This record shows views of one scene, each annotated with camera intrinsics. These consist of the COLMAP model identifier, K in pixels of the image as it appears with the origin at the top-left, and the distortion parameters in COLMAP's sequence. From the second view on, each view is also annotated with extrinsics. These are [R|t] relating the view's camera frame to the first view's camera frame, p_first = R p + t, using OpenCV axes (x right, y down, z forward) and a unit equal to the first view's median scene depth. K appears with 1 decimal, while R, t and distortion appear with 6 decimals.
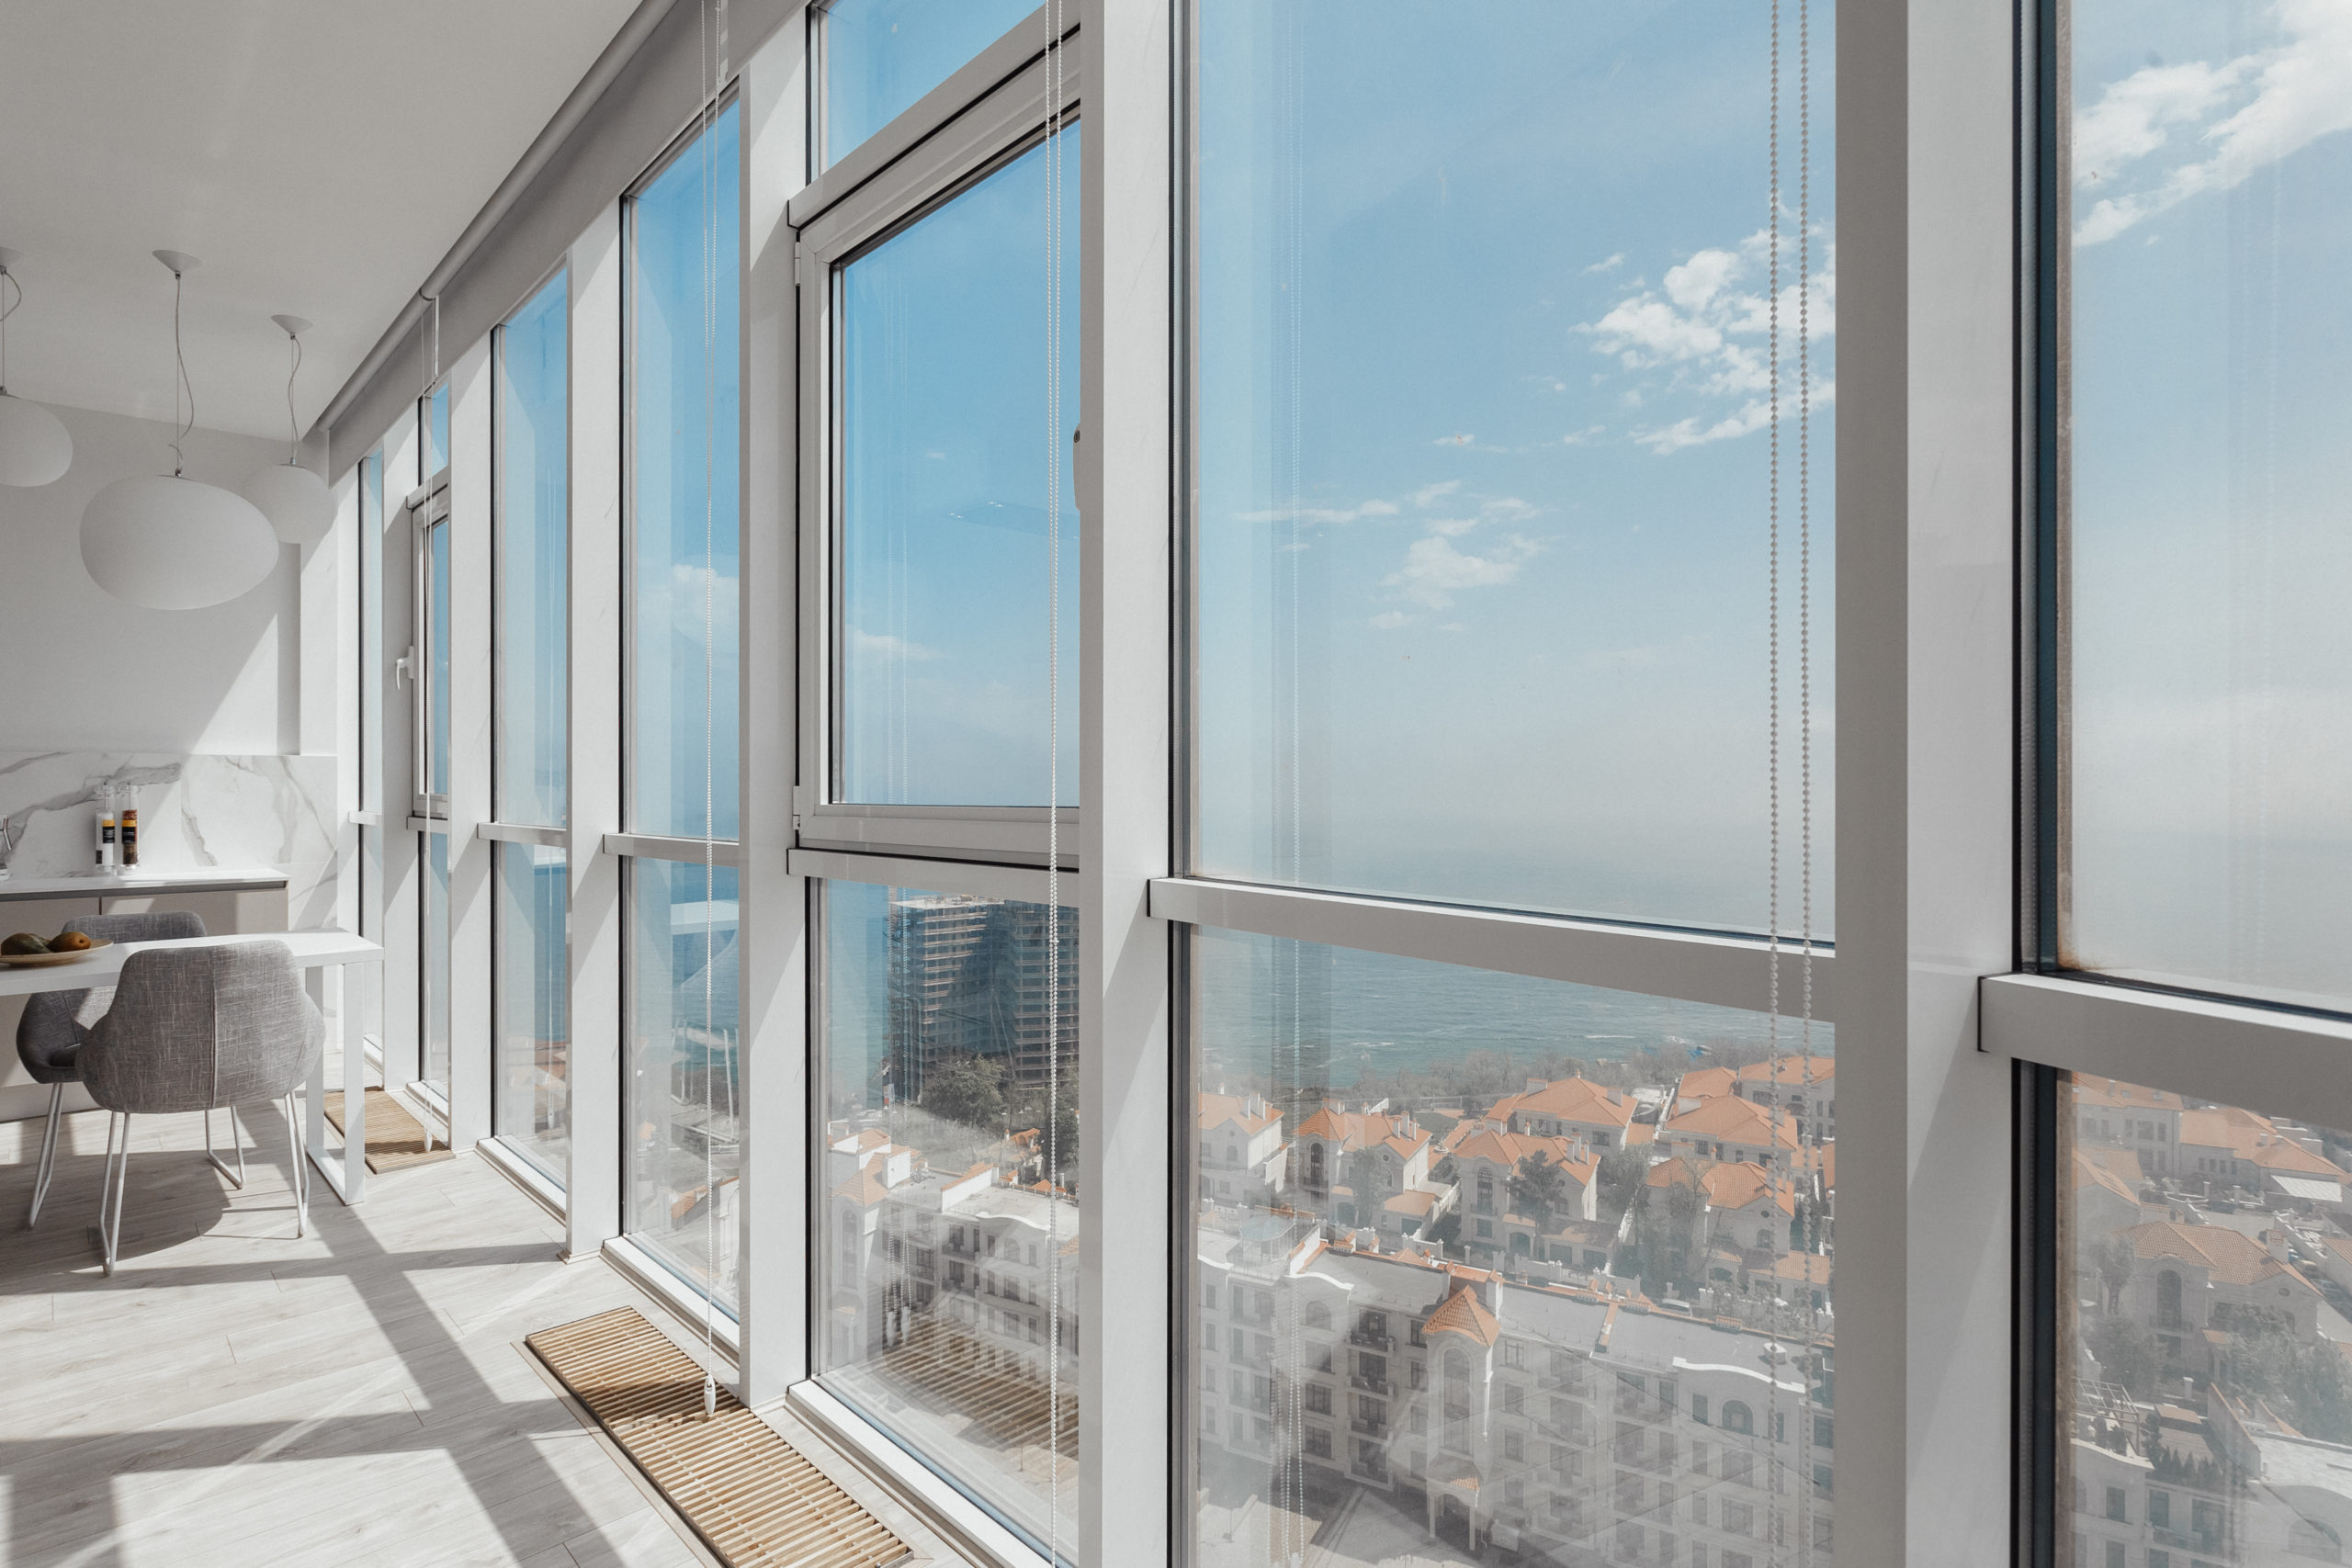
lens RADIAL K [[1195.6, 0, 1176.0], [0, 1195.6, 784.0], [0, 0, 1]] dist [0.002834, 0.000824]
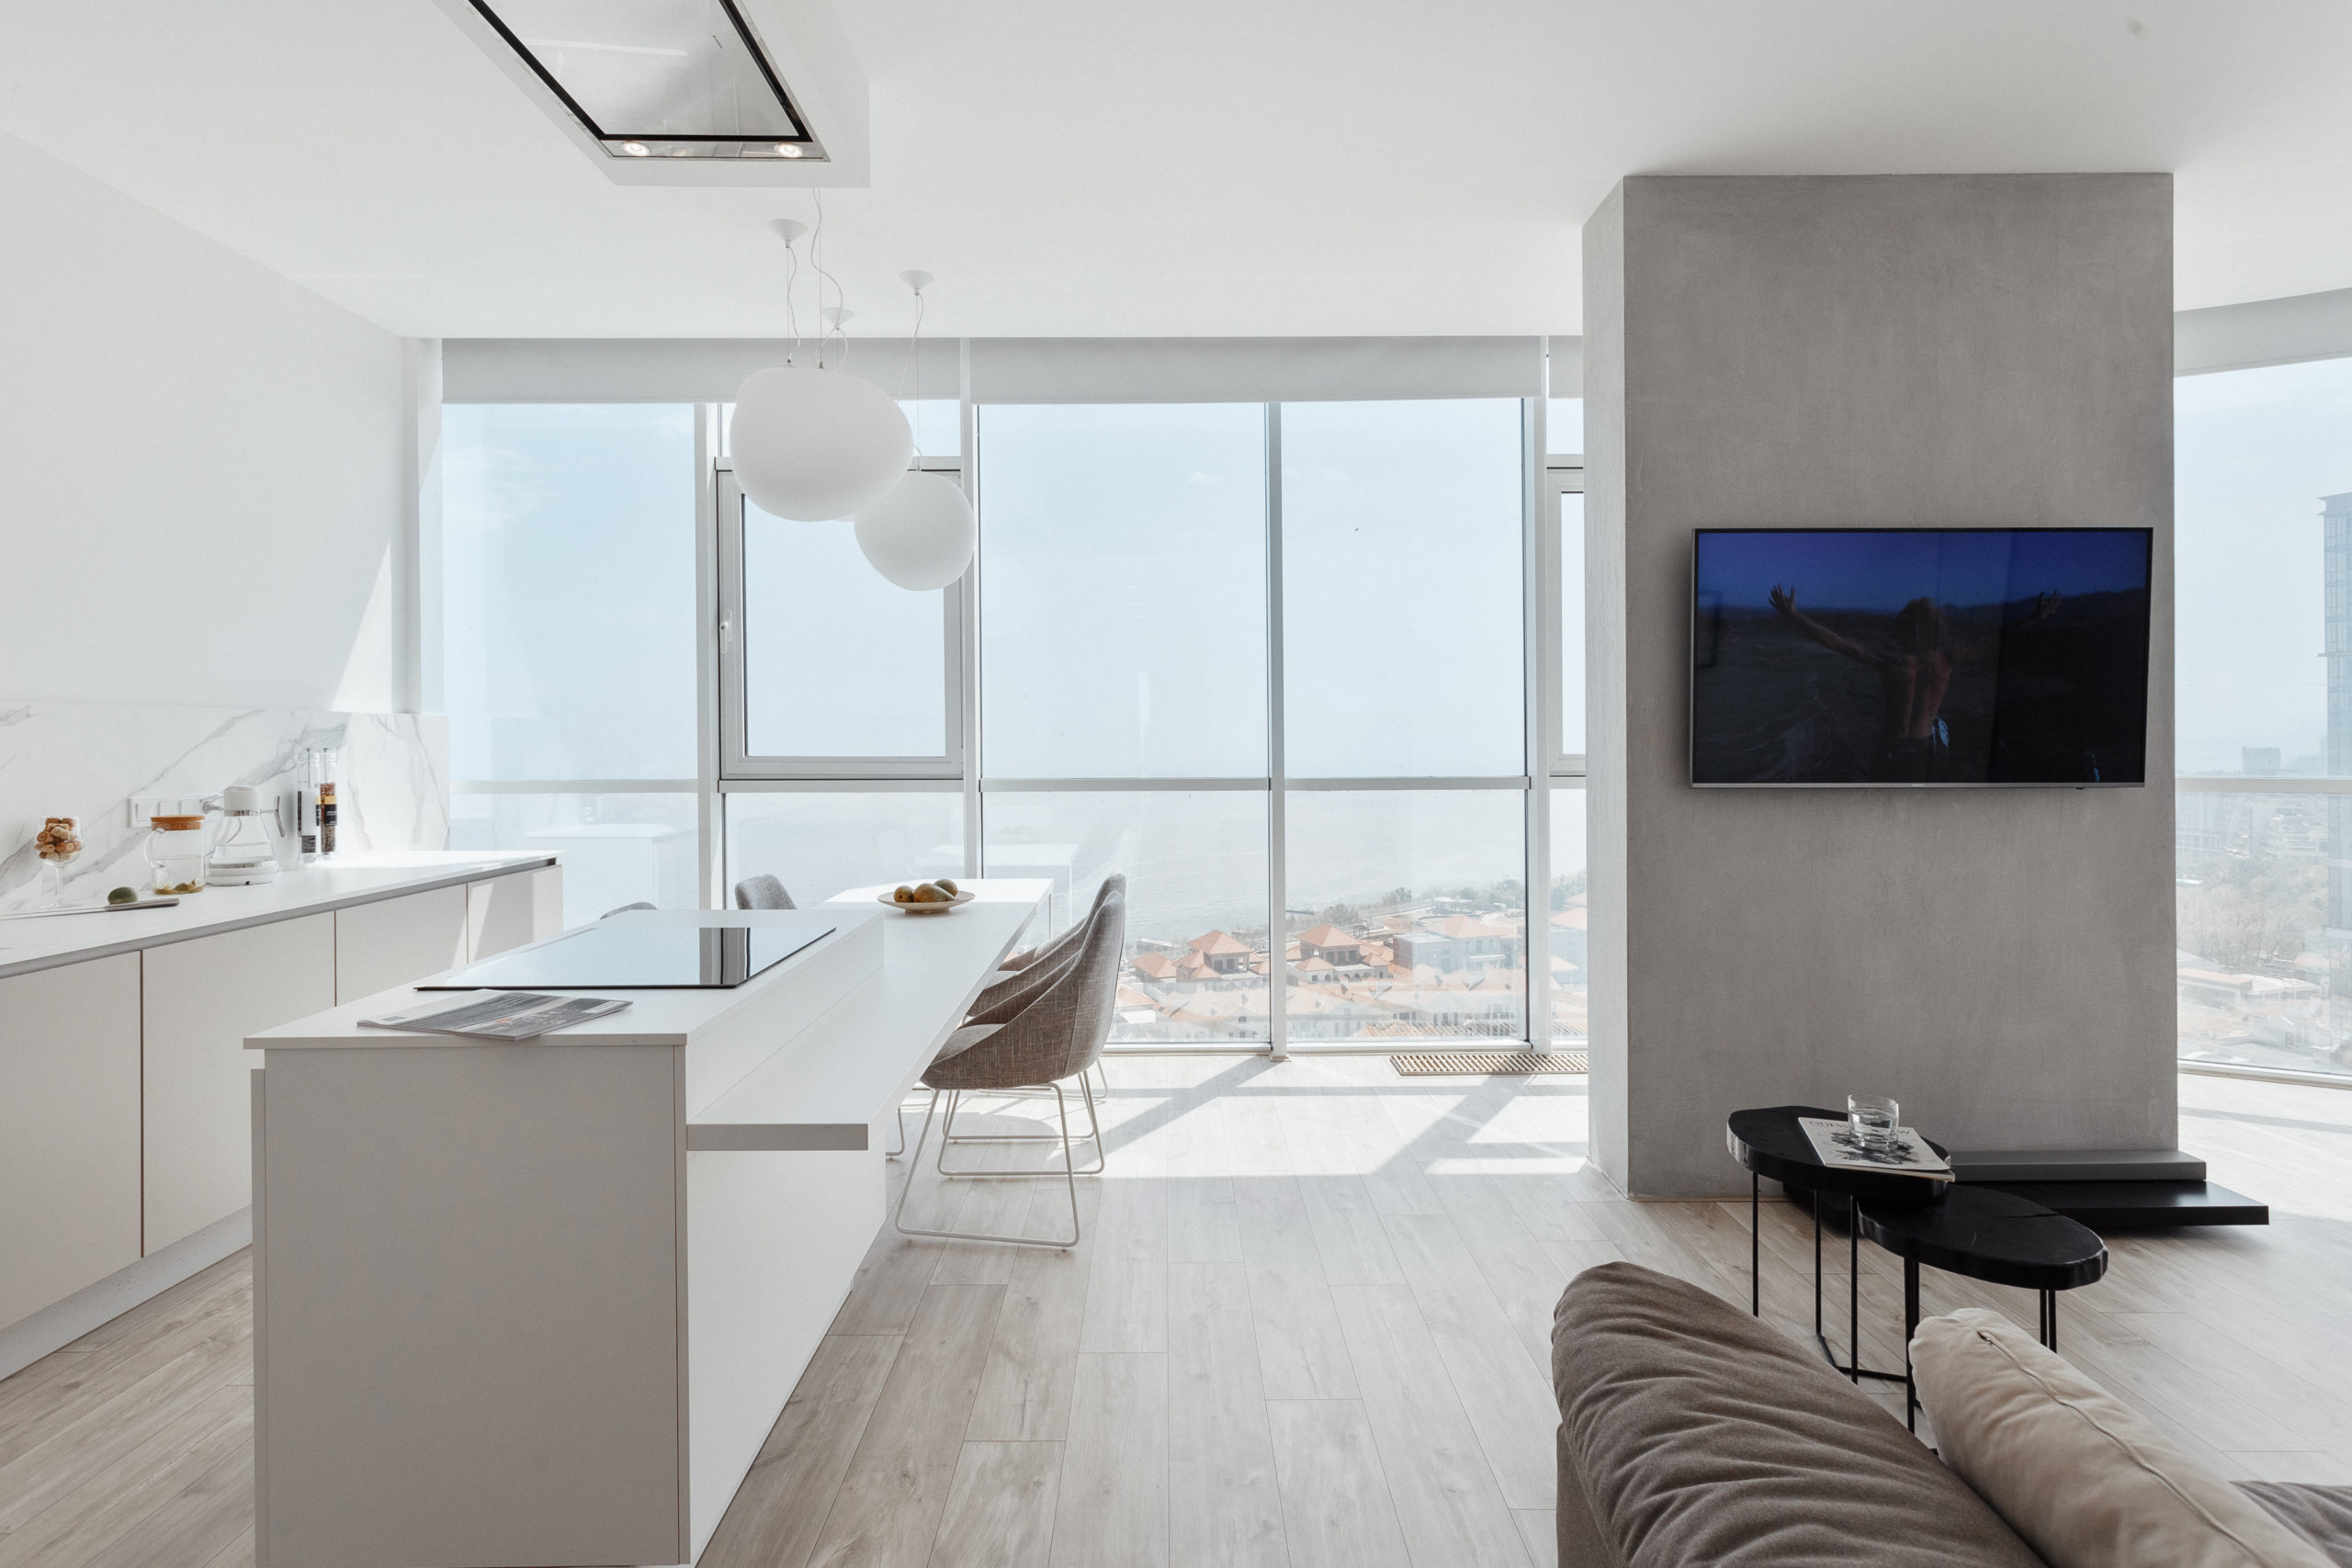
lens RADIAL K [[1180.4, 0, 1172.2], [0, 1180.4, 745.1], [0, 0, 1]] dist [0.000269, 0.000726]
pose [[0.688694, -0.006560, 0.725022, -1.056306], [0.001841, 0.999972, 0.007299, -0.008481], [-0.725050, -0.003693, 0.688687, 0.052275]]
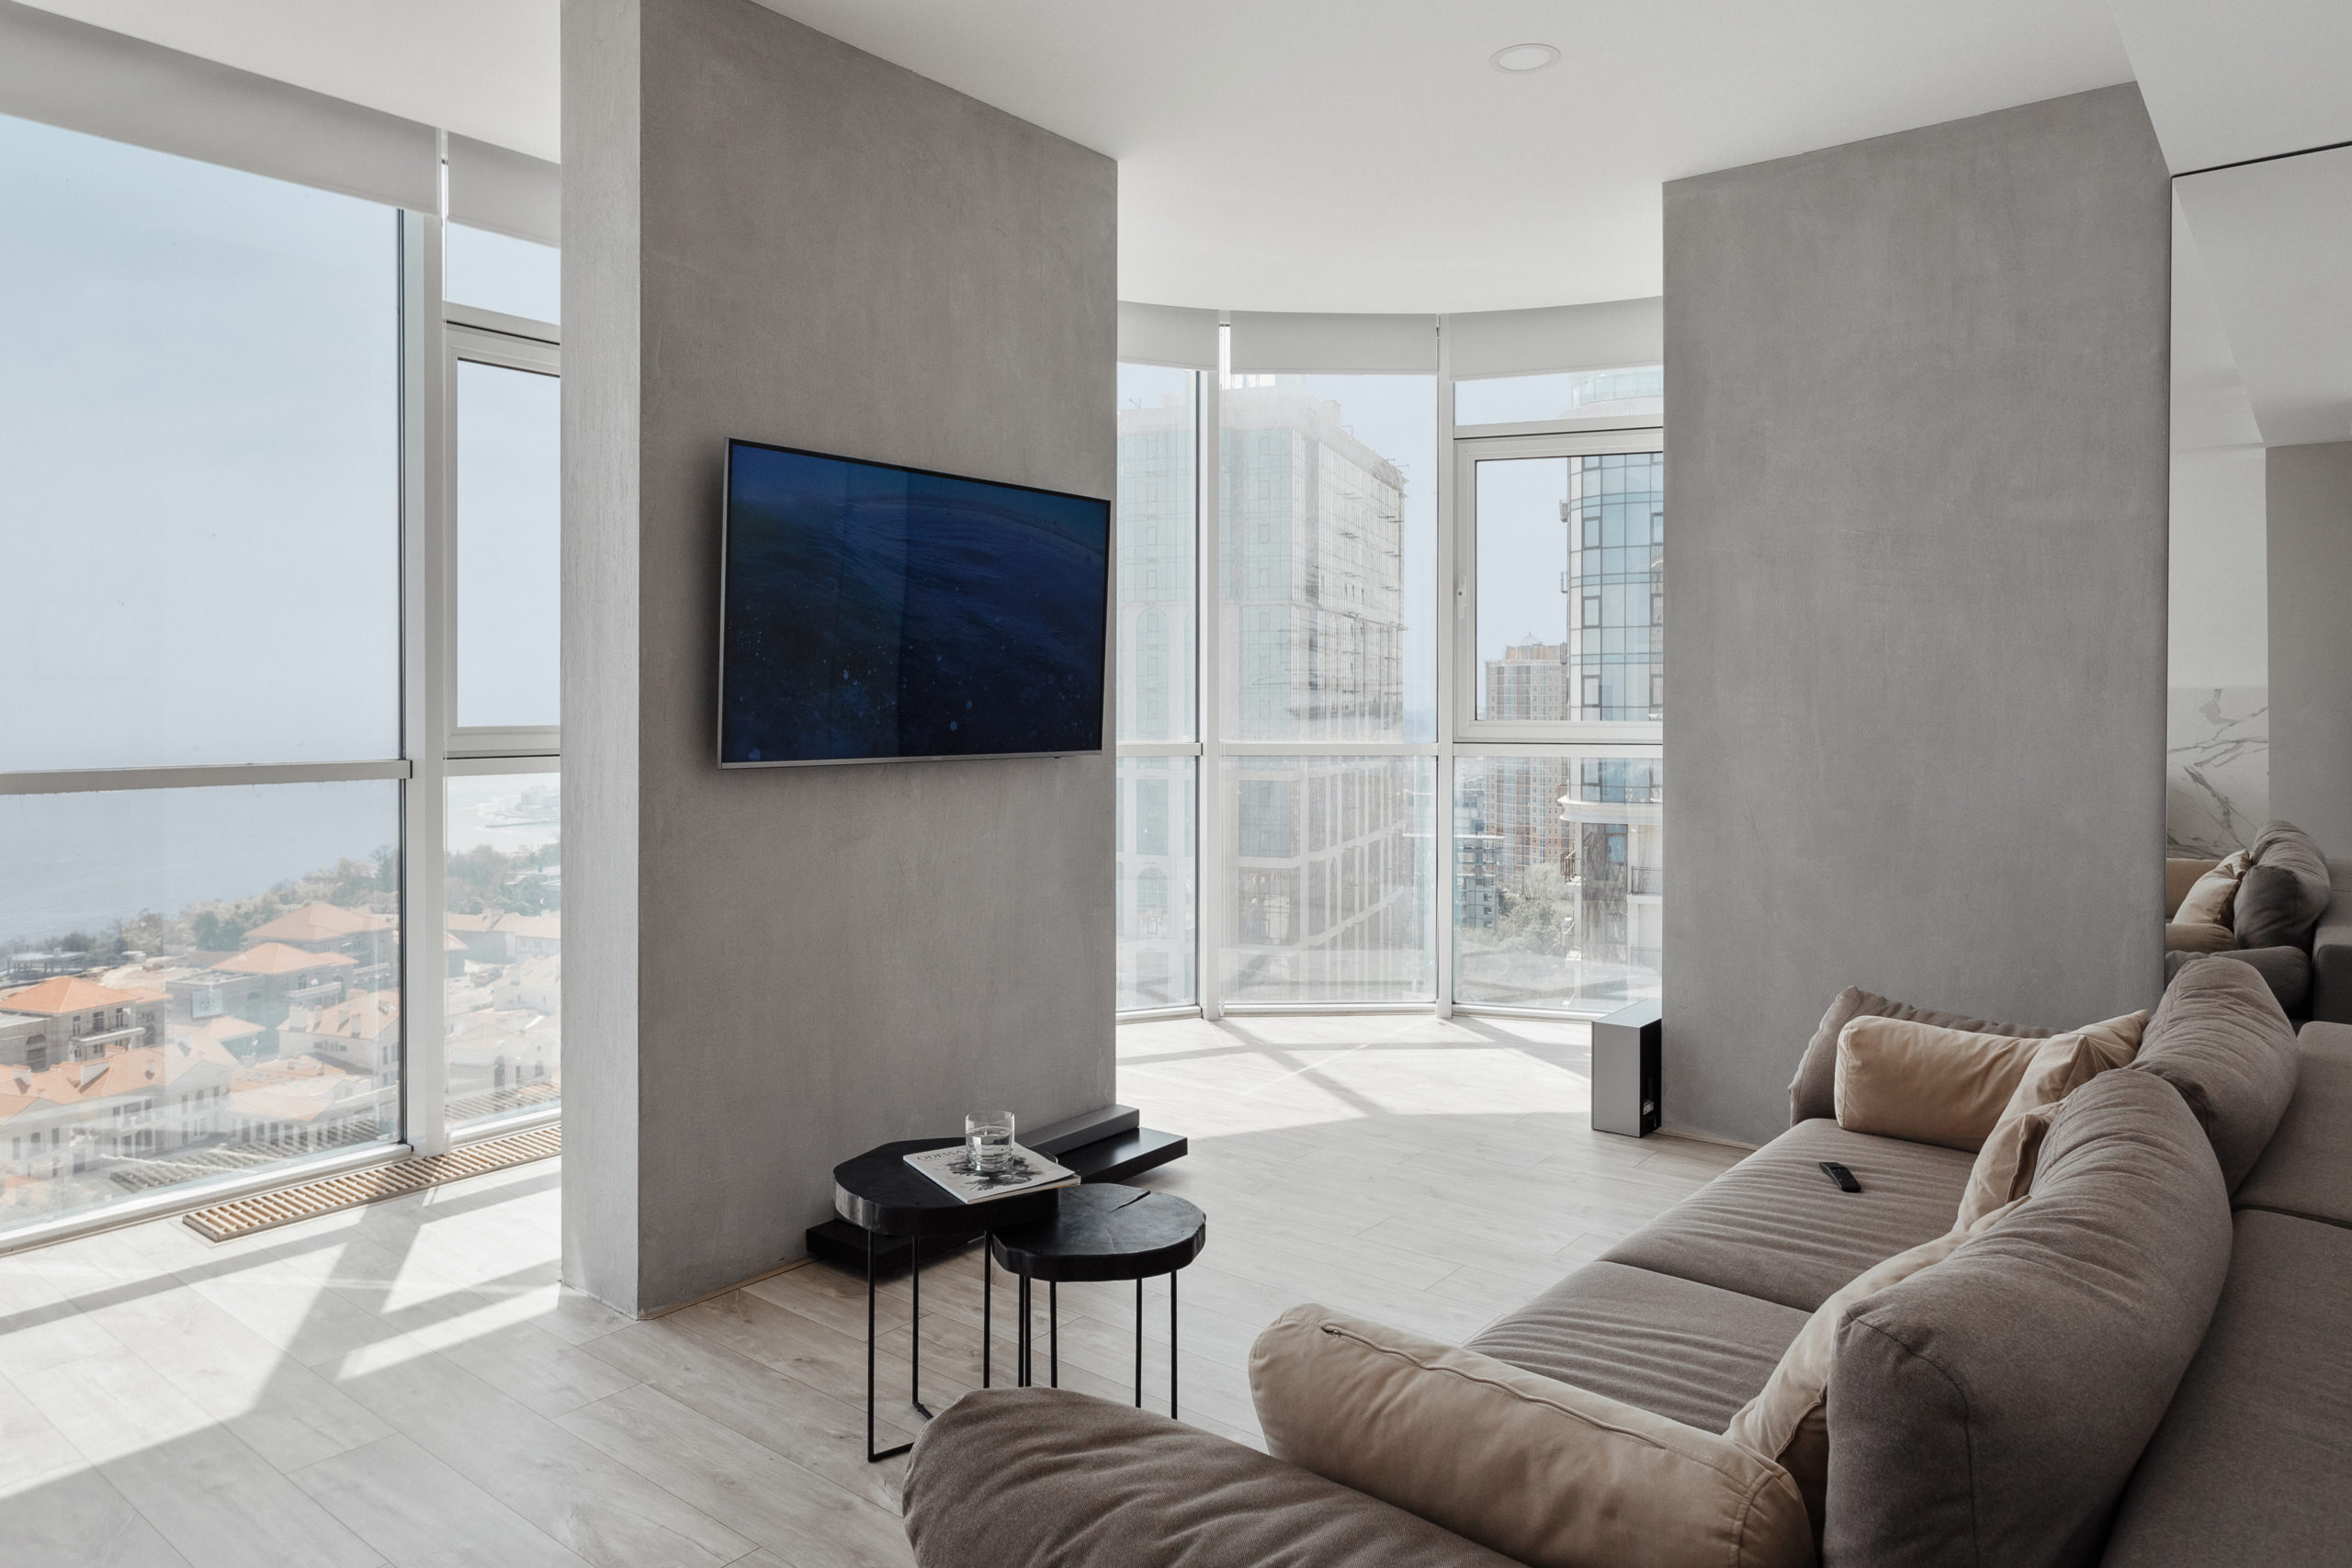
lens RADIAL K [[1492.8, 0, 1181.0], [0, 1492.8, 713.1], [0, 0, 1]] dist [-0.005818, 0.003614]
pose [[-0.140430, -0.007196, 0.990064, -1.052197], [-0.003348, 0.999971, 0.006793, -0.008653], [-0.990085, -0.002361, -0.140450, 0.182882]]
